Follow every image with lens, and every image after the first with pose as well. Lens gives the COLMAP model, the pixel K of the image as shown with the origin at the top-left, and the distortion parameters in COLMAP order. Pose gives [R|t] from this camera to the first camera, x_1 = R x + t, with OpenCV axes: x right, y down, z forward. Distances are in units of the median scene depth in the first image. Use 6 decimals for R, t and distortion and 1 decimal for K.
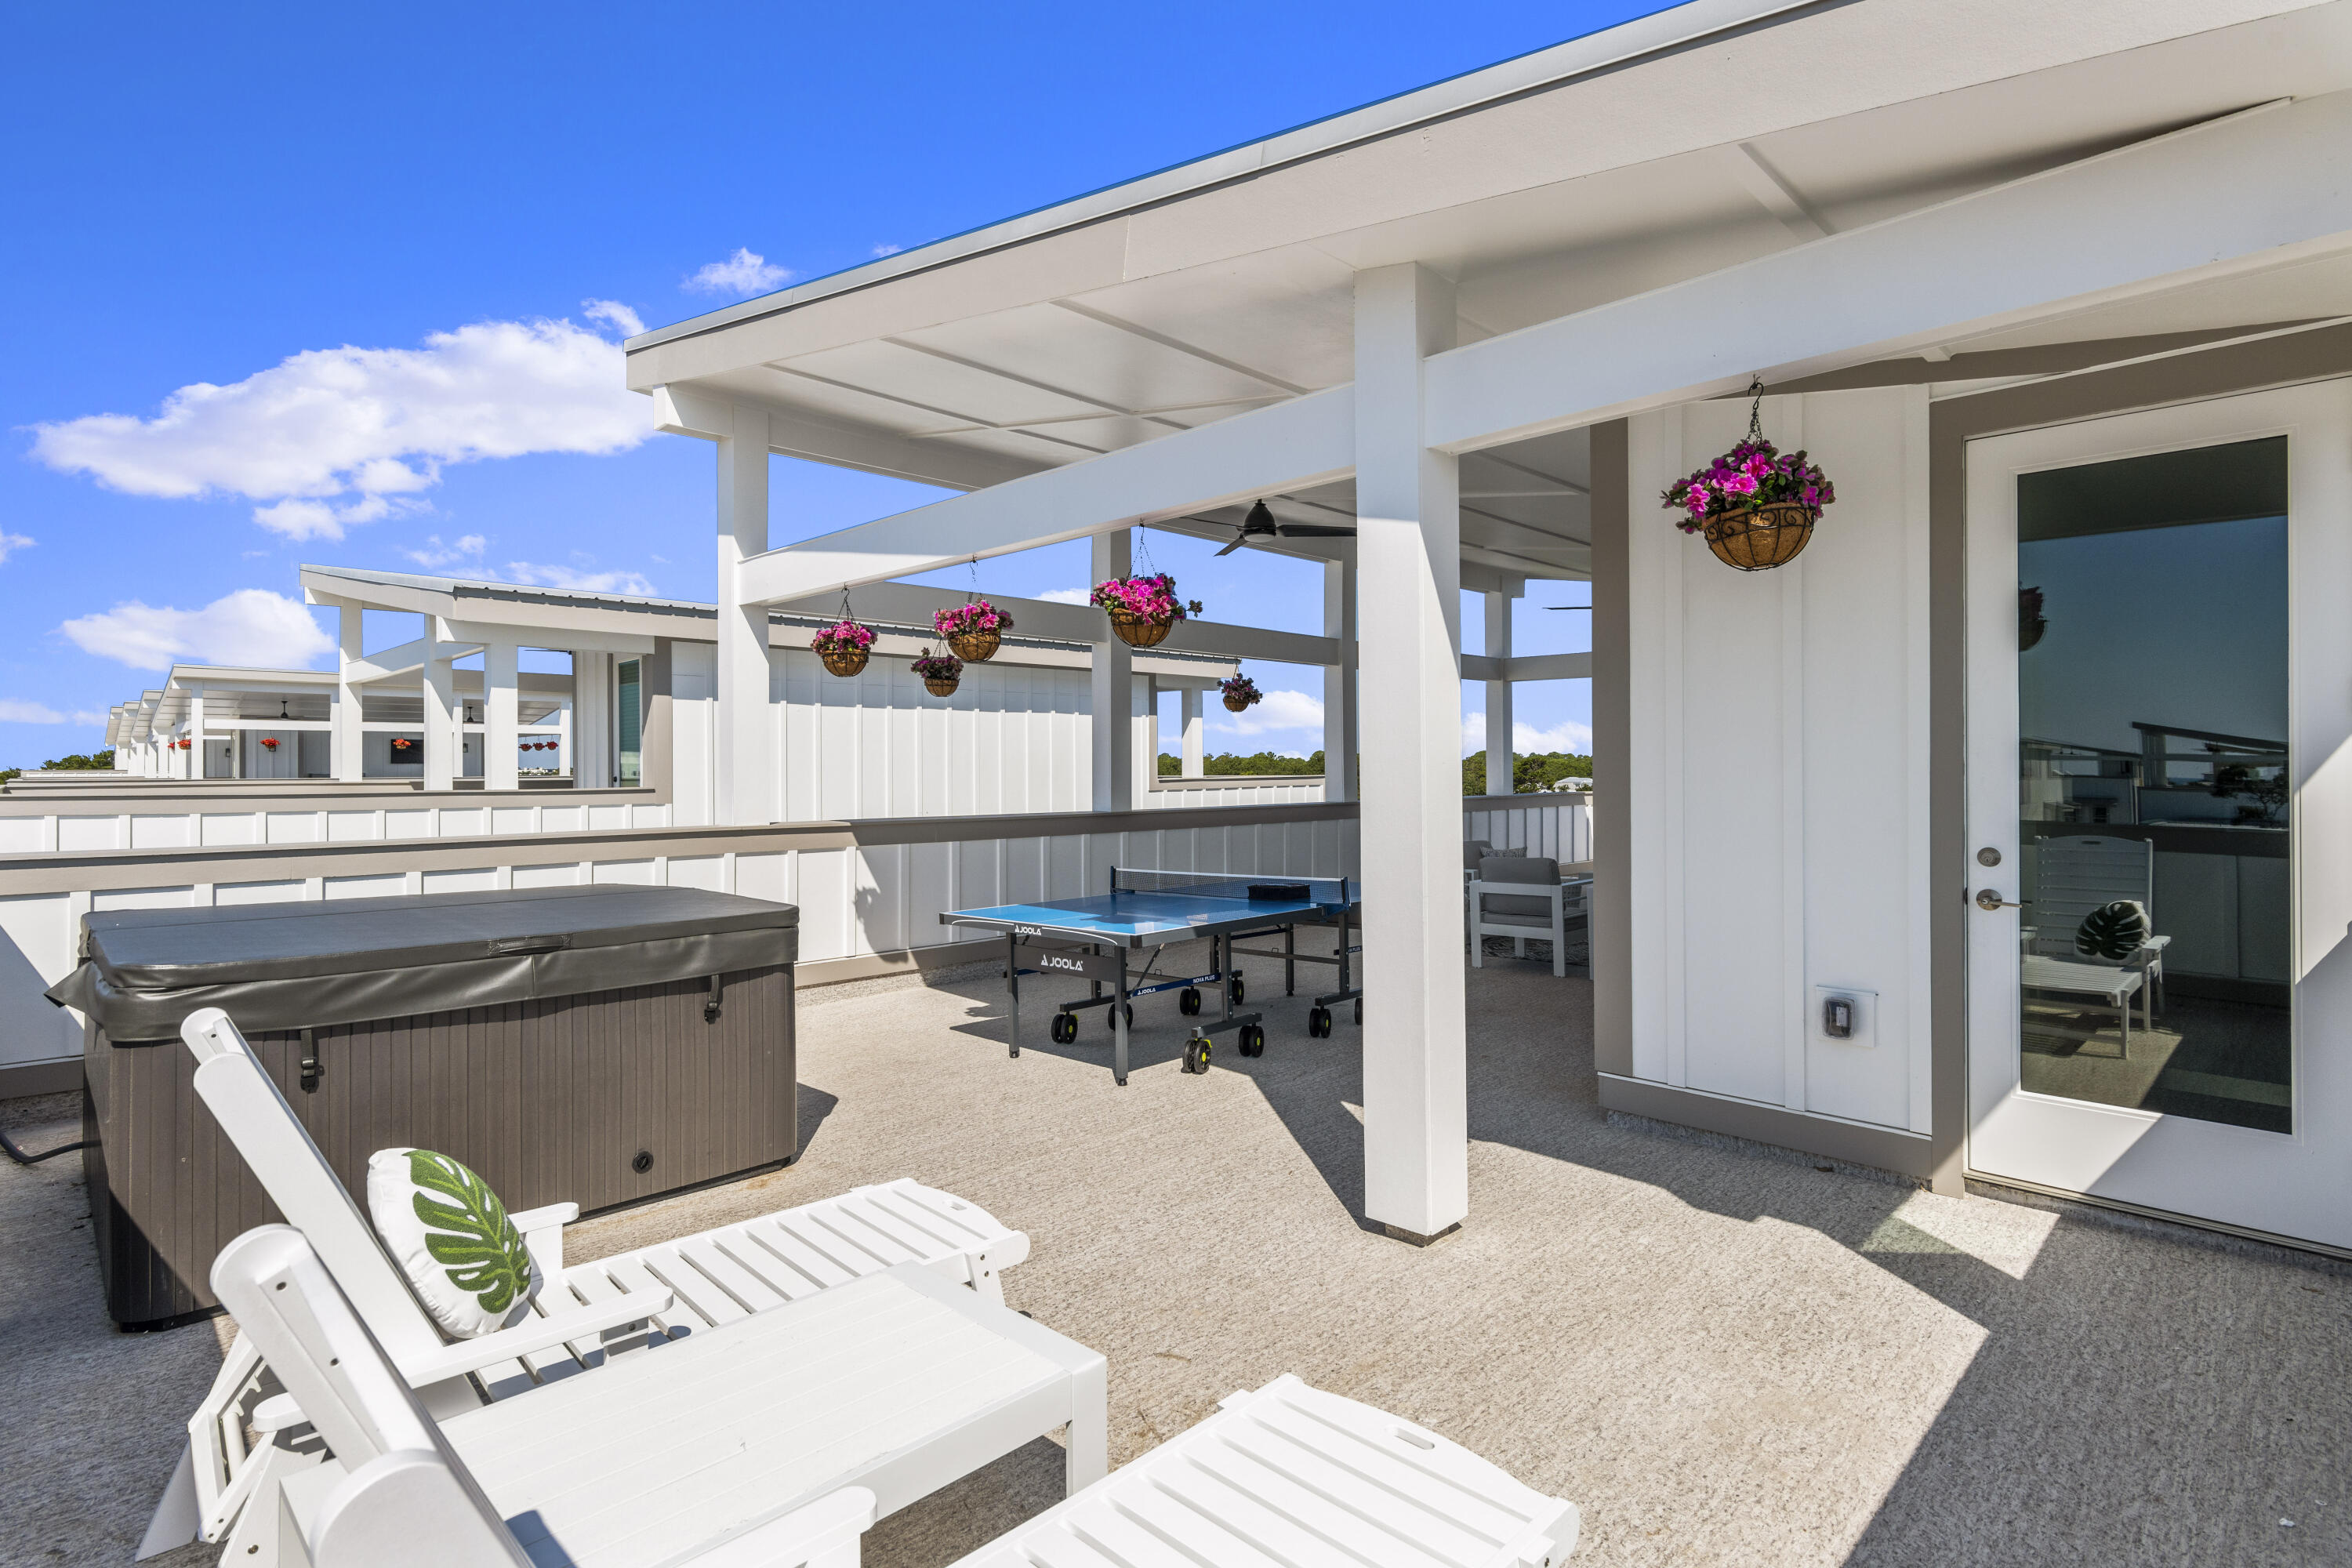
lens RADIAL K [[1191.1, 0, 1173.0], [0, 1191.1, 784.9], [0, 0, 1]] dist [0.008441, 0.000341]
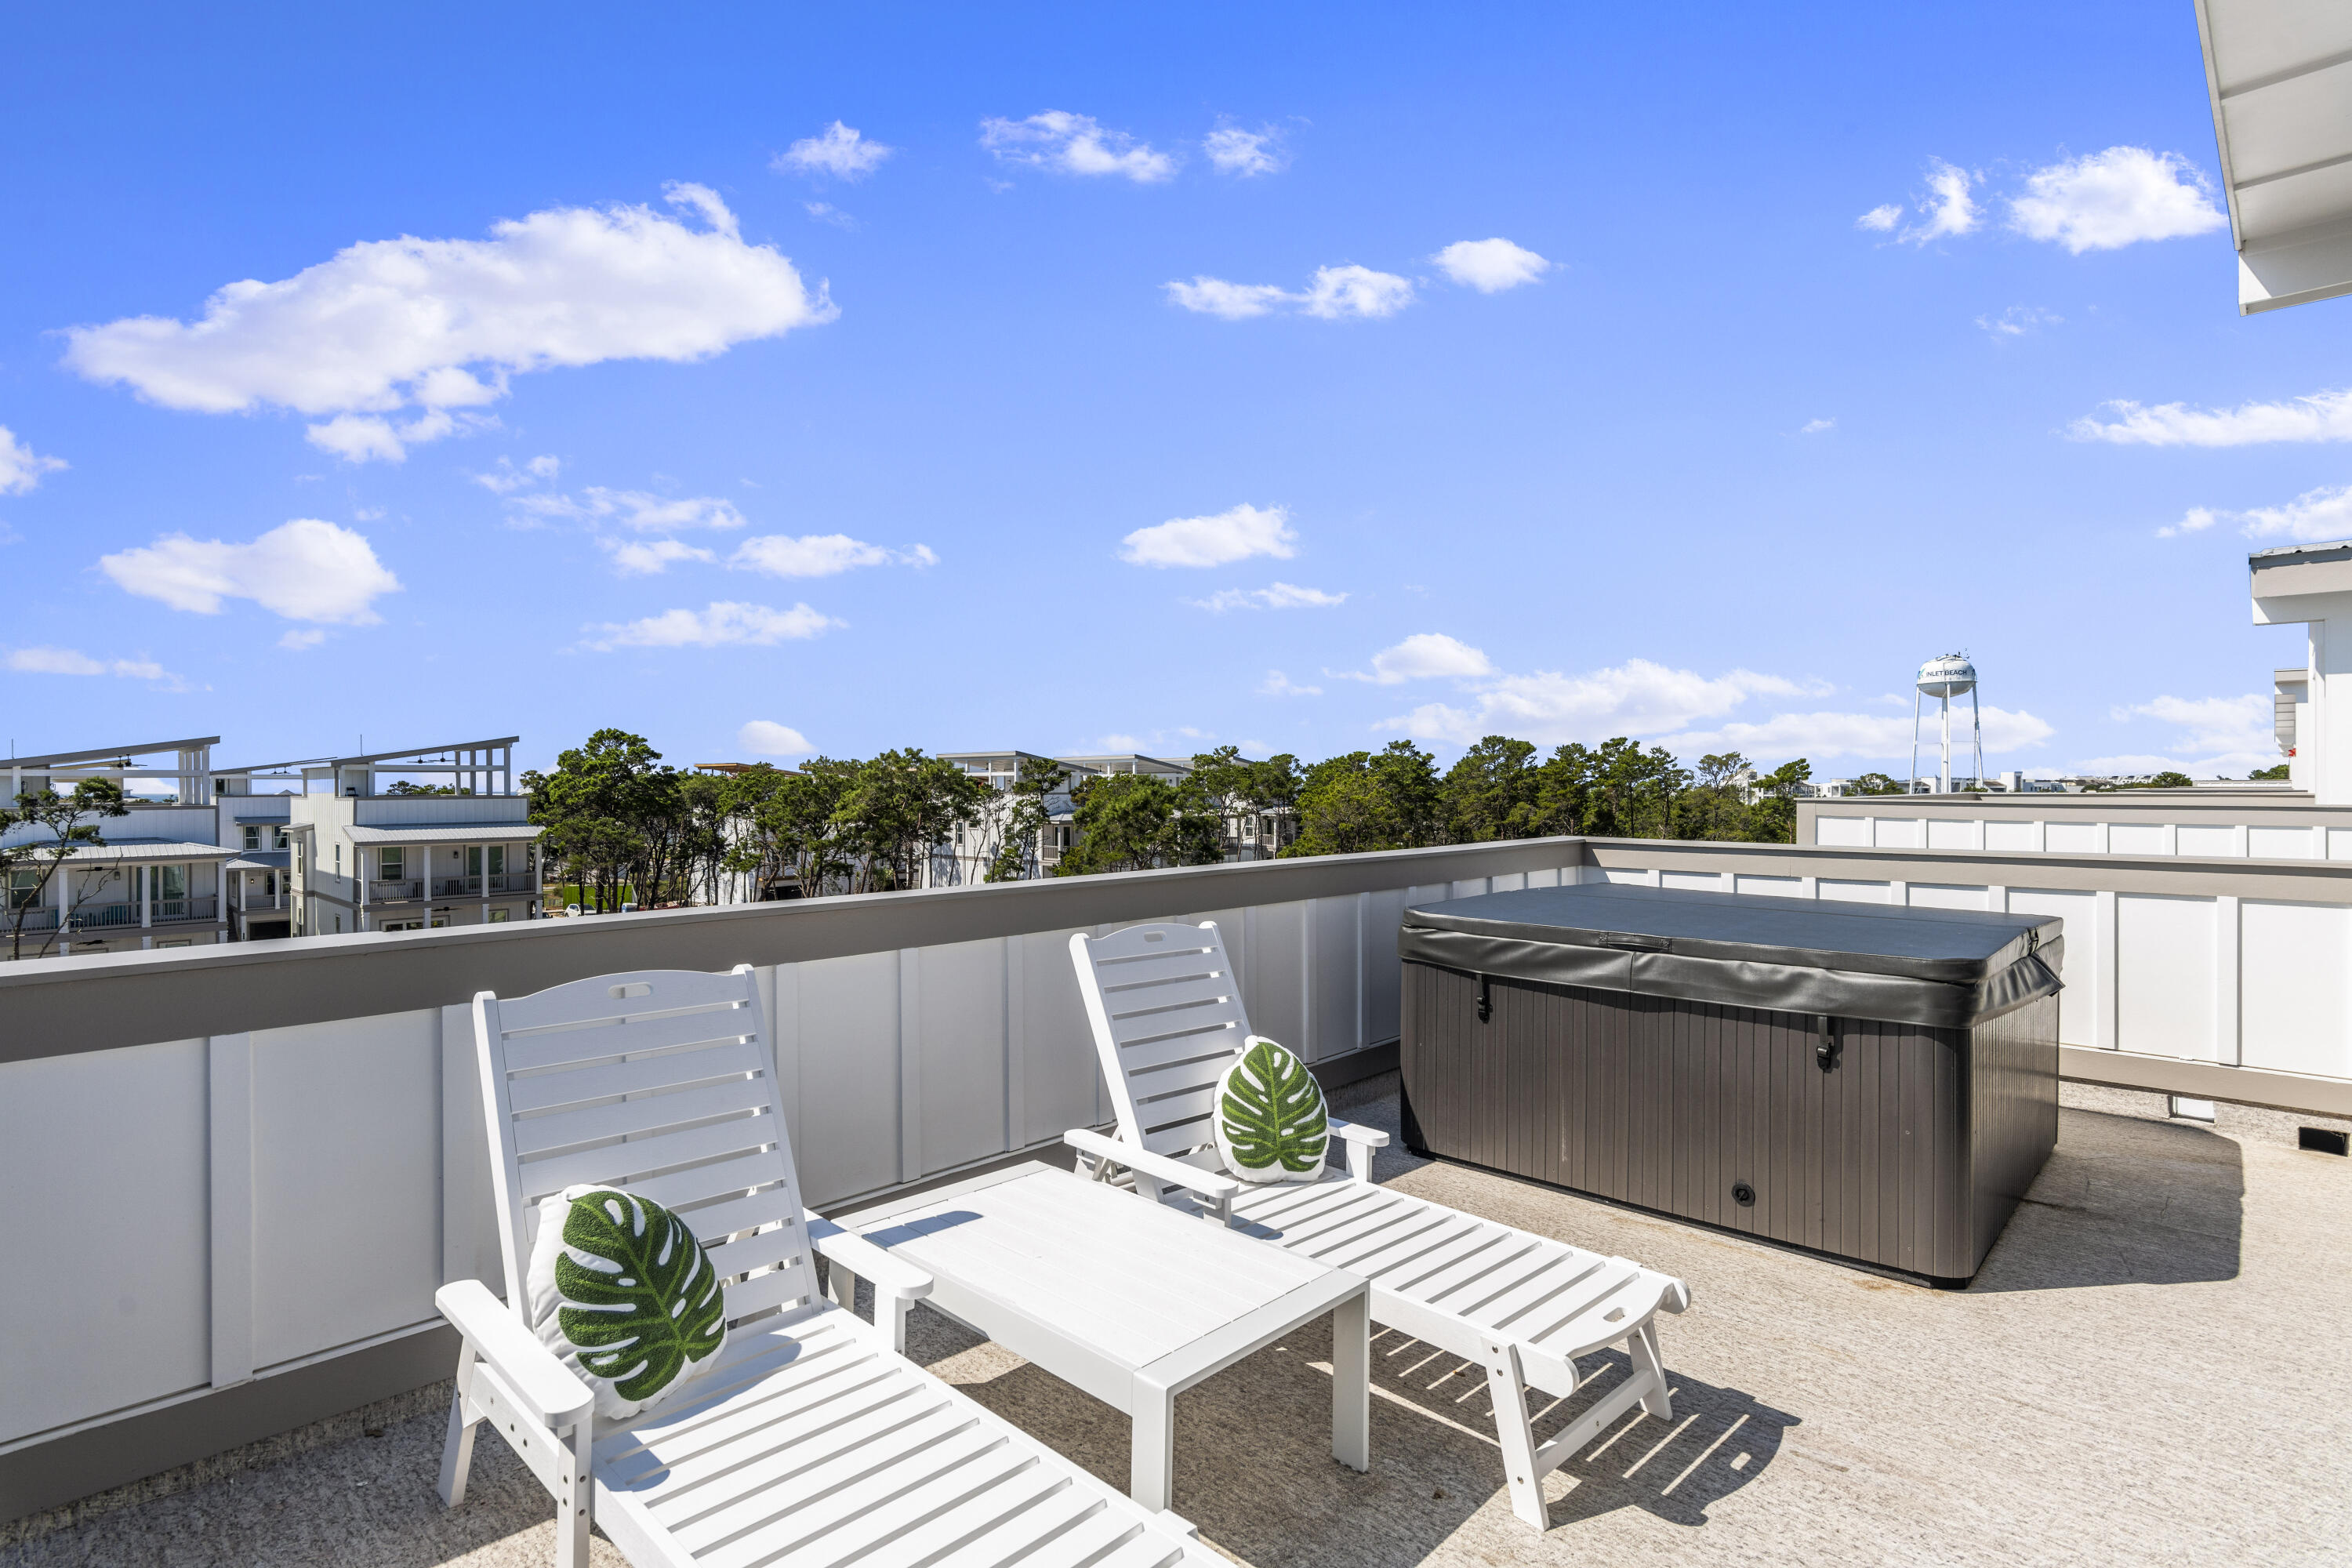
lens RADIAL K [[1194.0, 0, 1175.5], [0, 1194.0, 807.2], [0, 0, 1]] dist [0.006315, 0.000804]
pose [[0.000801, 0.021941, -0.999759, 0.472254], [-0.013164, 0.999673, 0.021928, -0.003983], [0.999913, 0.013143, 0.001089, 0.526103]]
